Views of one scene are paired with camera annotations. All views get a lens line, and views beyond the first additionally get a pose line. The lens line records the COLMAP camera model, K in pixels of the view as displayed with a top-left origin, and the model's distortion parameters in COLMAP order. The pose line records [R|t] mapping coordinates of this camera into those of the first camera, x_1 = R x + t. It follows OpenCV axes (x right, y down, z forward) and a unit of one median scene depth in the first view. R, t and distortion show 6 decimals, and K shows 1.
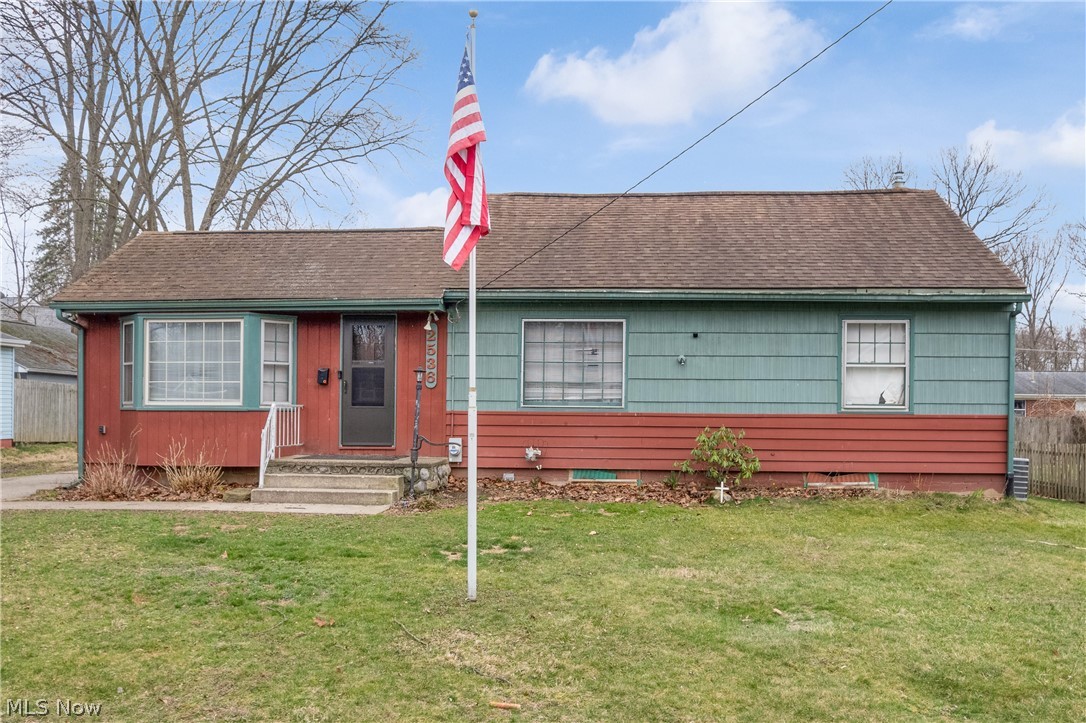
lens RADIAL K [[750.2, 0, 545.9], [0, 750.2, 378.6], [0, 0, 1]] dist [-0.014778, -0.000653]
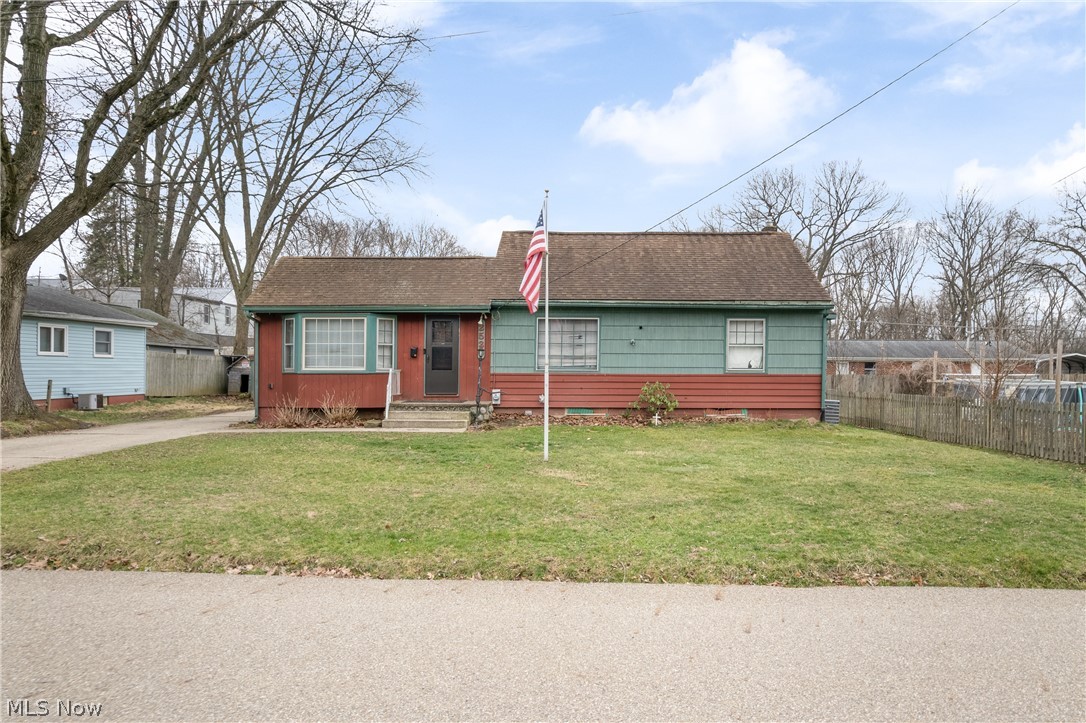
lens RADIAL K [[609.6, 0, 543.0], [0, 609.6, 361.5], [0, 0, 1]] dist [-0.002349, -0.000404]
pose [[0.998429, -0.003278, 0.055942, -0.095075], [0.001732, 0.999615, 0.027677, -0.019804], [-0.056011, -0.027537, 0.998050, -0.350181]]
